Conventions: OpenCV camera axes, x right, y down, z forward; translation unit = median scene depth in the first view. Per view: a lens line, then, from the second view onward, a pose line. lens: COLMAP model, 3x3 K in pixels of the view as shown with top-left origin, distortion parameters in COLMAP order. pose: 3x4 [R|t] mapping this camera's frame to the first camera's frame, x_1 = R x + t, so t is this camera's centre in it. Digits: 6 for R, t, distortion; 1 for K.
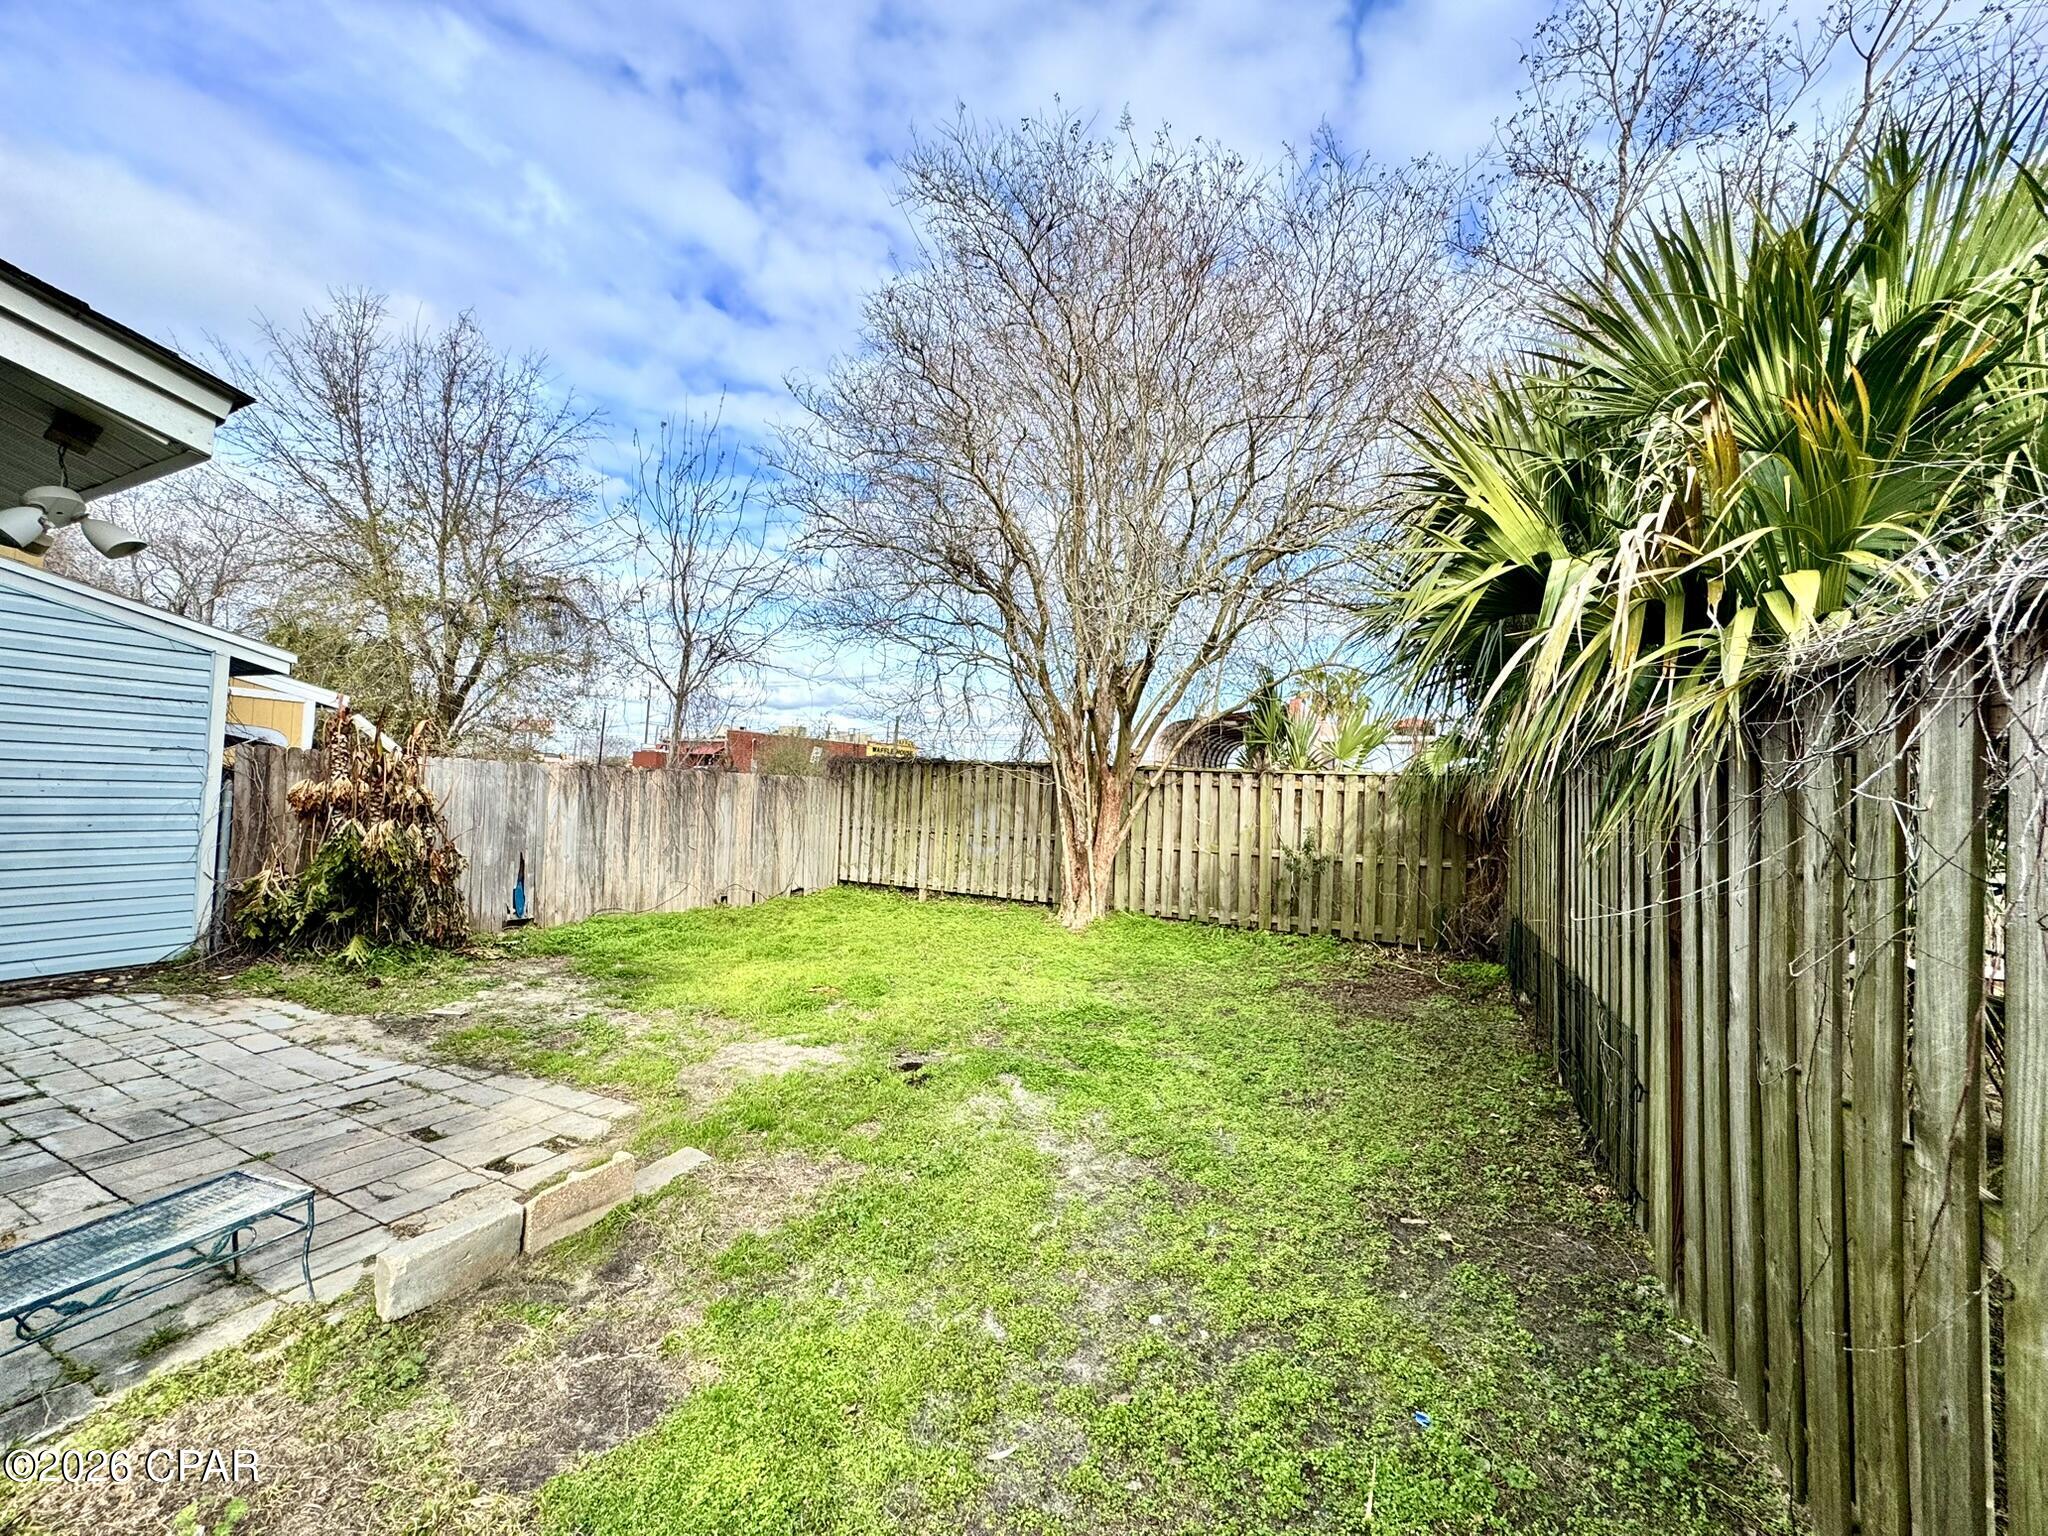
lens RADIAL K [[815.9, 0, 1022.5], [0, 815.9, 762.8], [0, 0, 1]] dist [-0.002130, -0.000038]
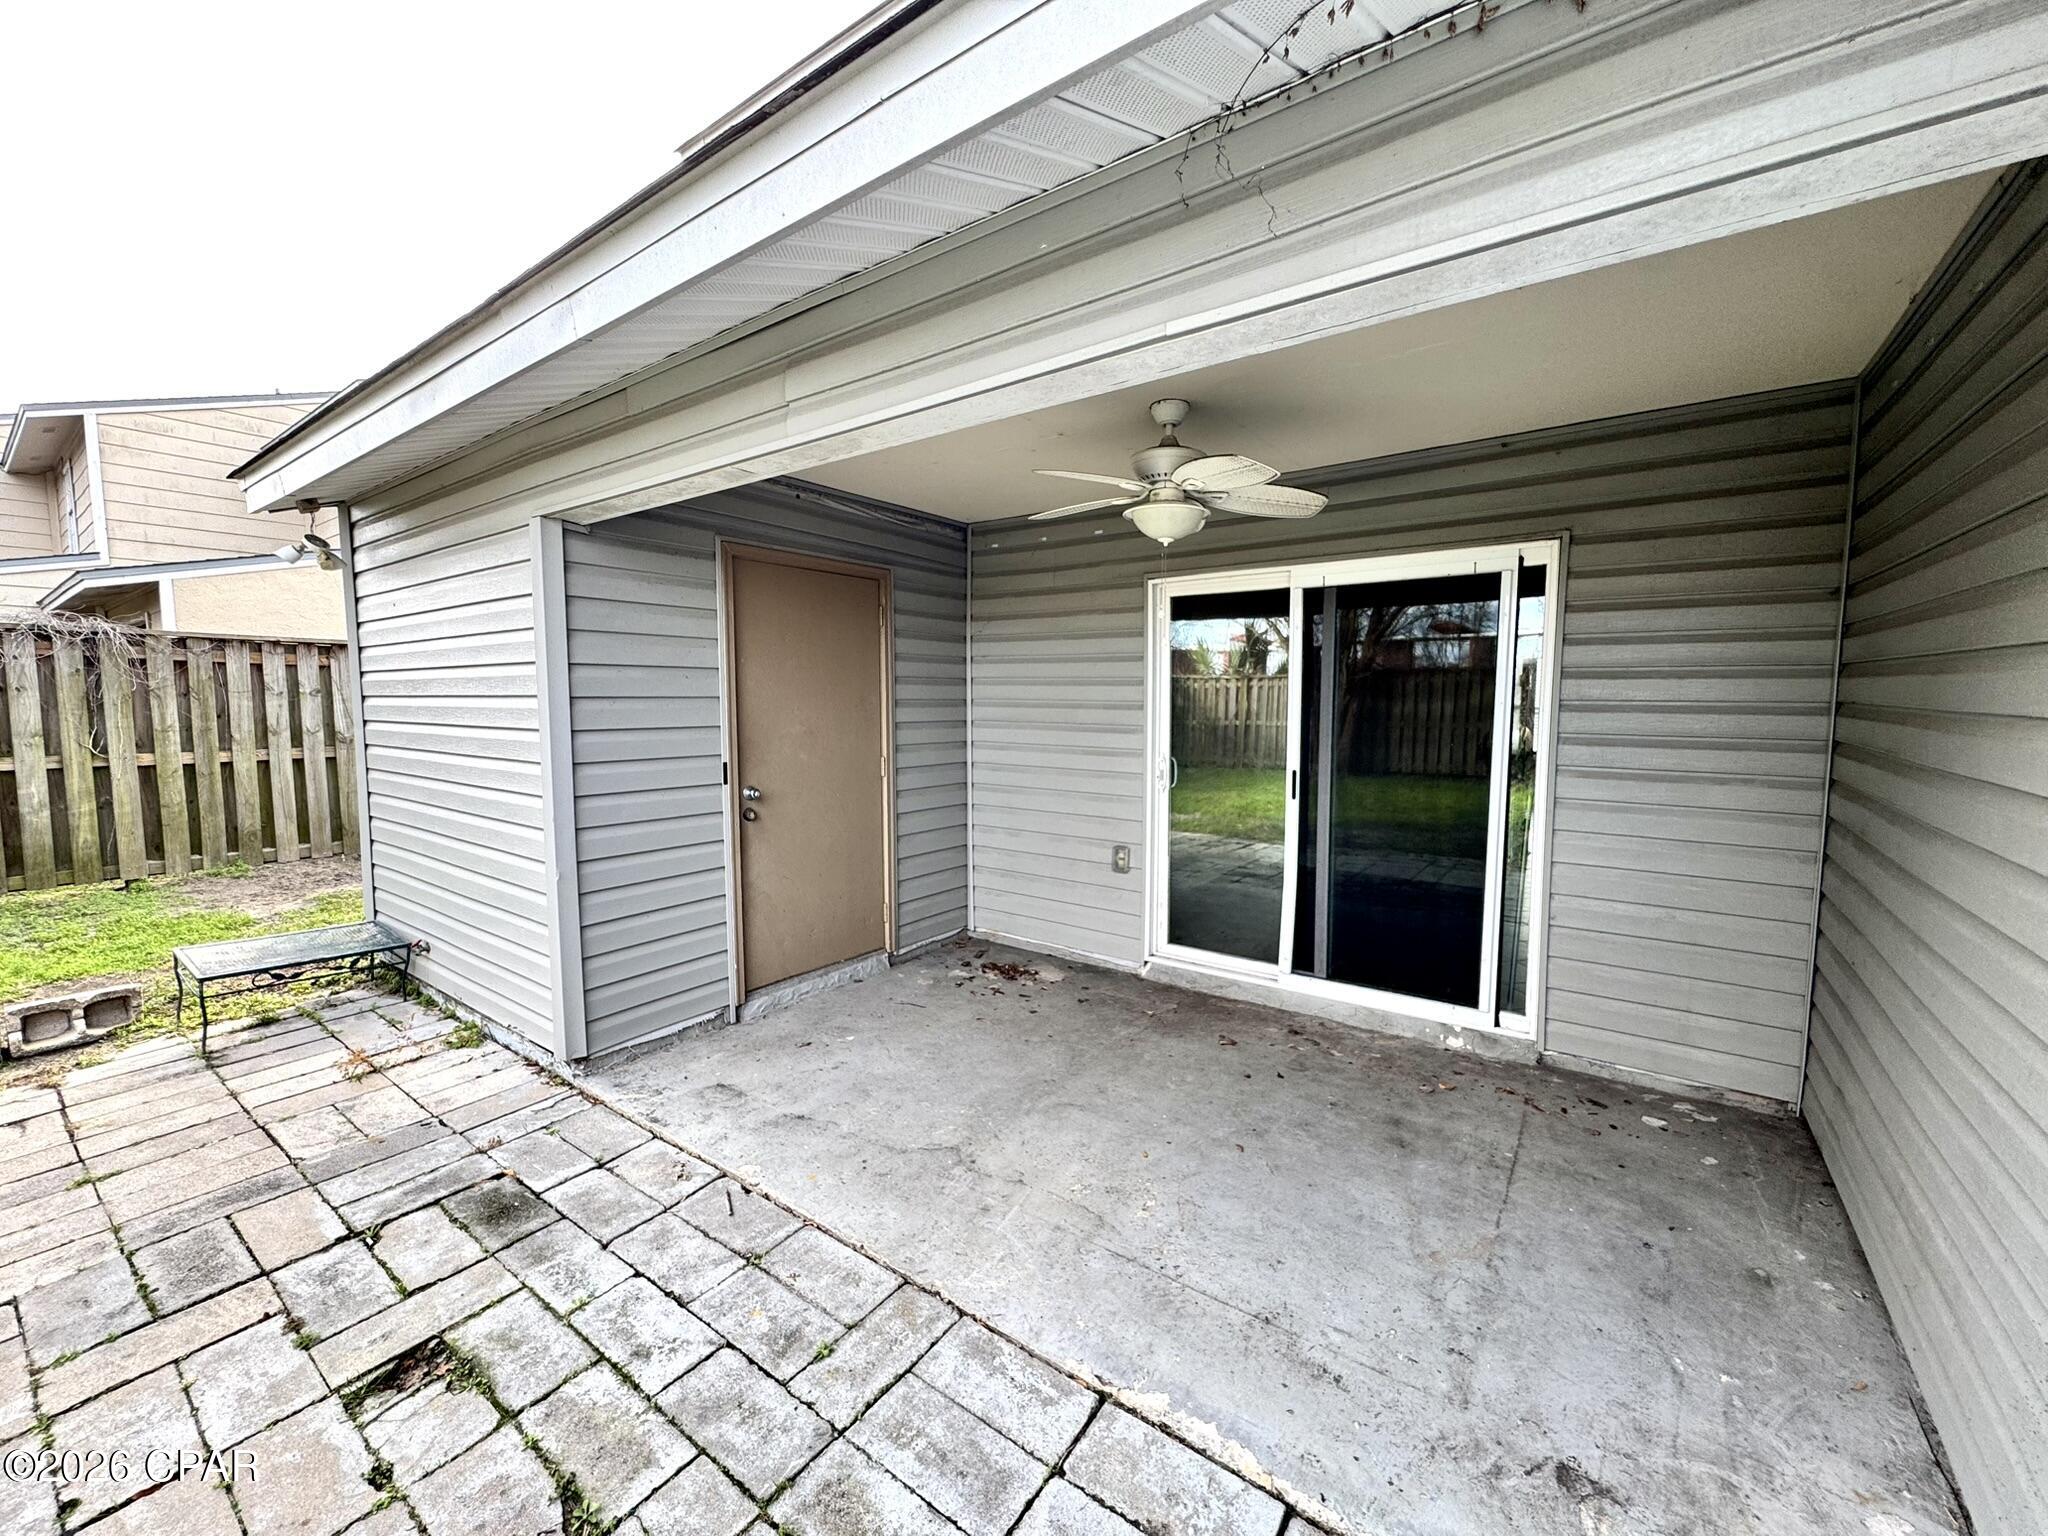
lens RADIAL K [[815.9, 0, 1019.8], [0, 815.9, 766.1], [0, 0, 1]] dist [-0.002130, -0.000038]
pose [[-0.986112, -0.053473, 0.157236, -1.388309], [-0.045335, 0.997462, 0.054898, 0.017695], [-0.159773, 0.047008, -0.986034, 1.169896]]
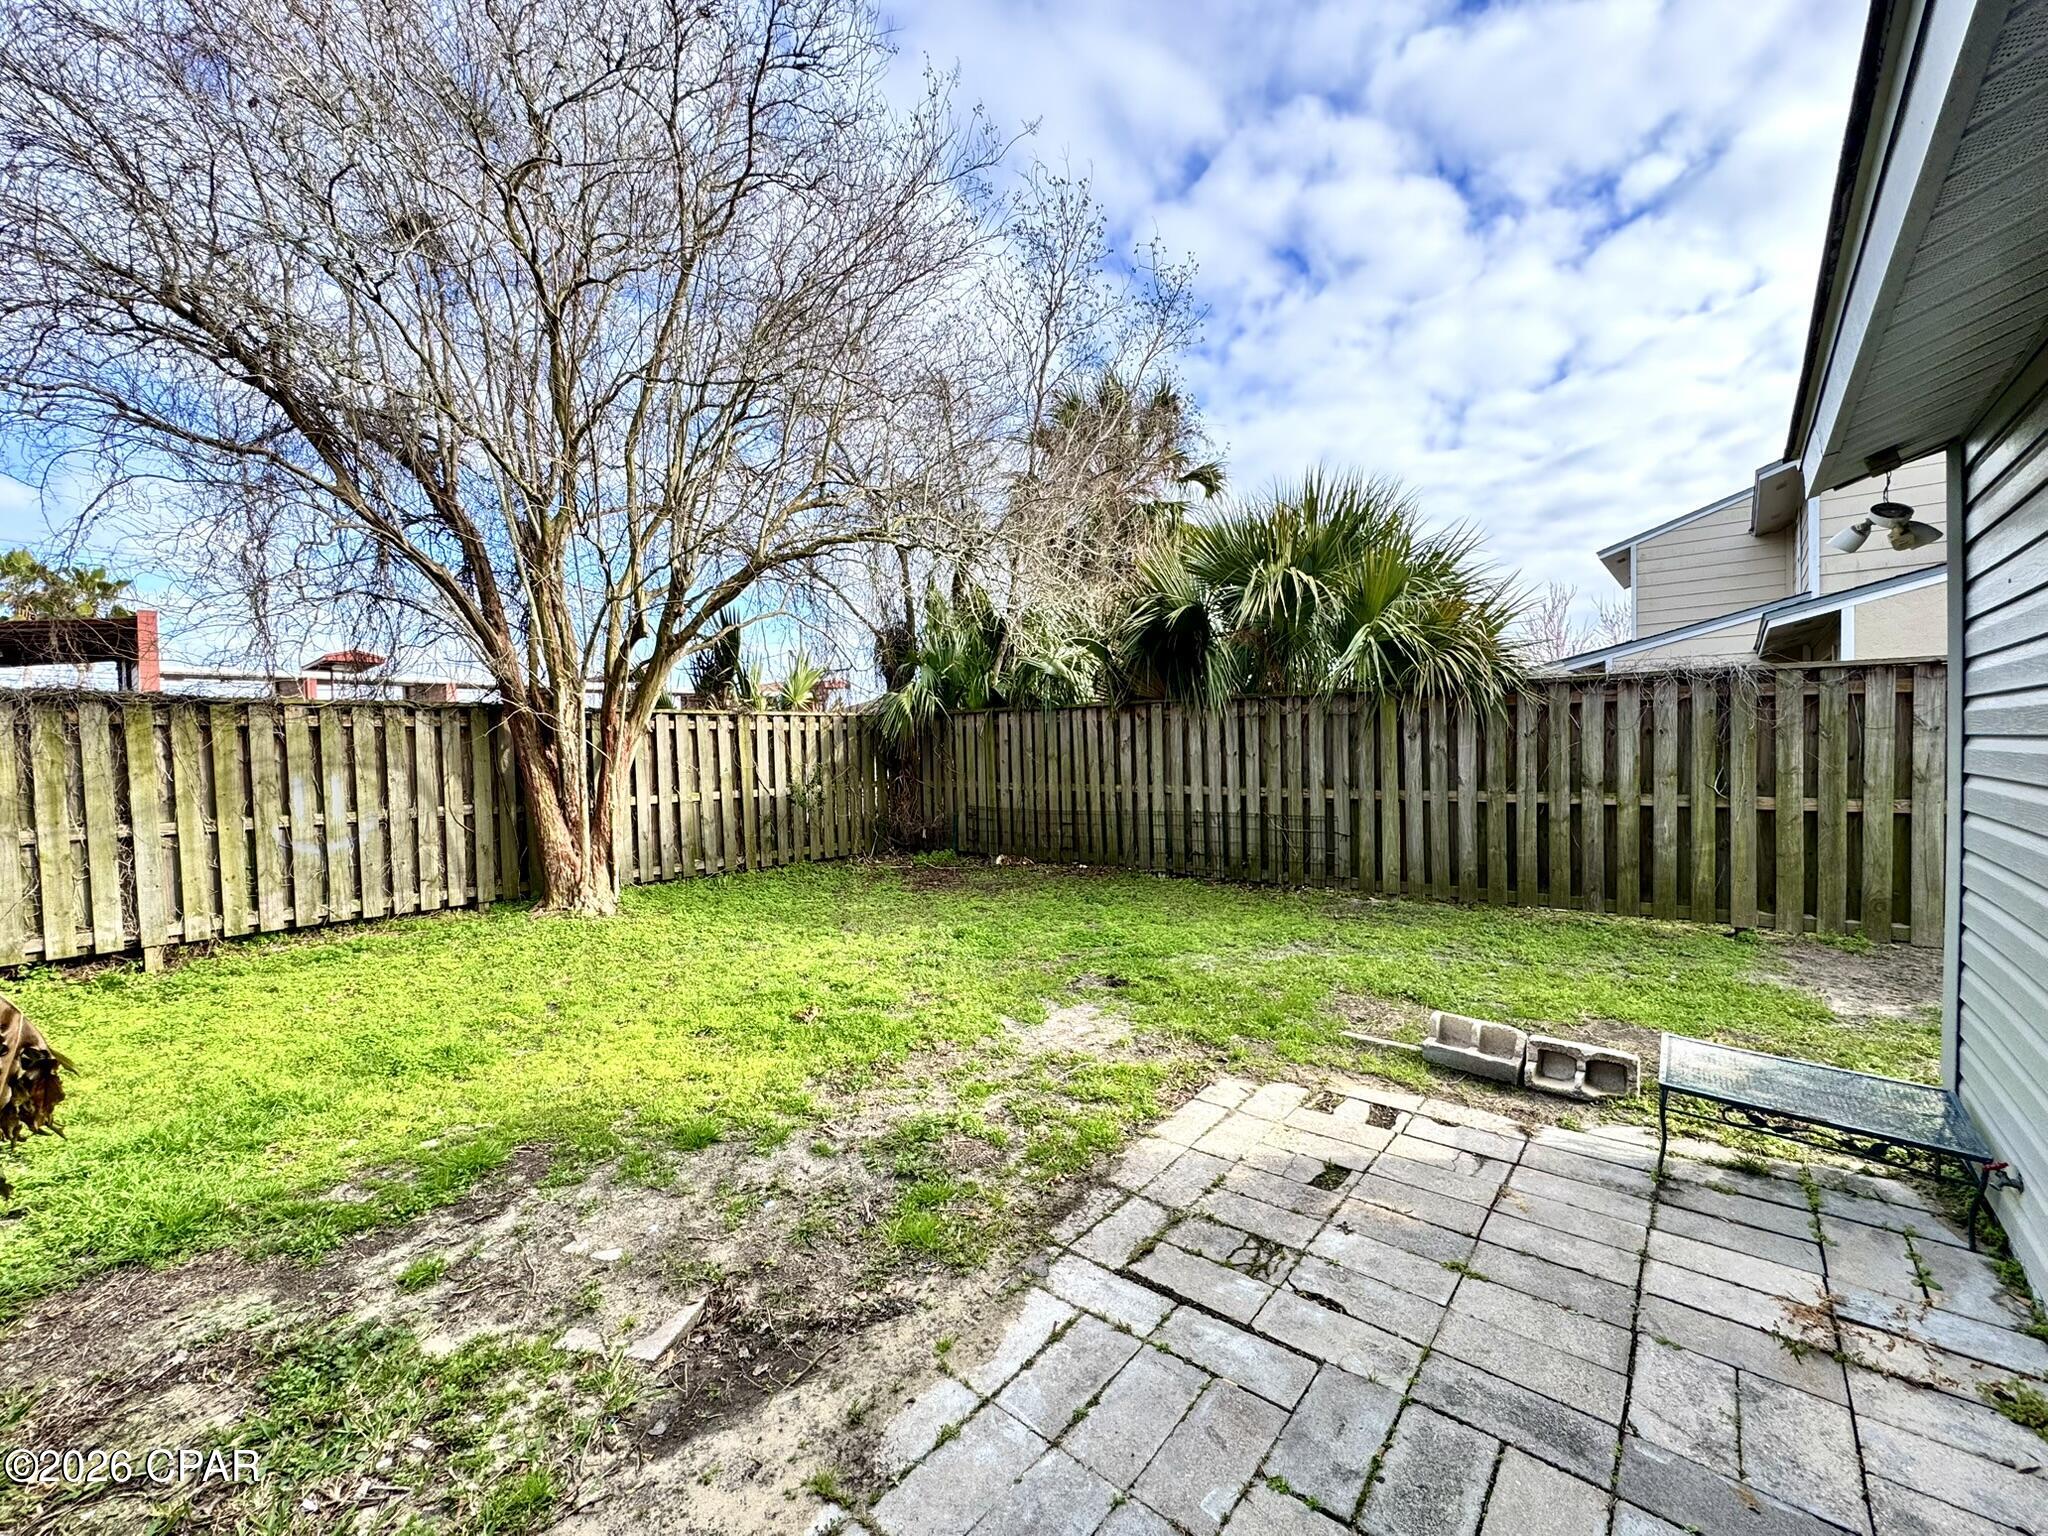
lens RADIAL K [[815.9, 0, 1021.1], [0, 815.9, 769.0], [0, 0, 1]] dist [-0.002130, -0.000038]
pose [[0.233728, -0.069775, 0.969795, -1.233846], [-0.005300, 0.997316, 0.073032, 0.007444], [-0.972288, -0.022210, 0.232731, 0.897256]]
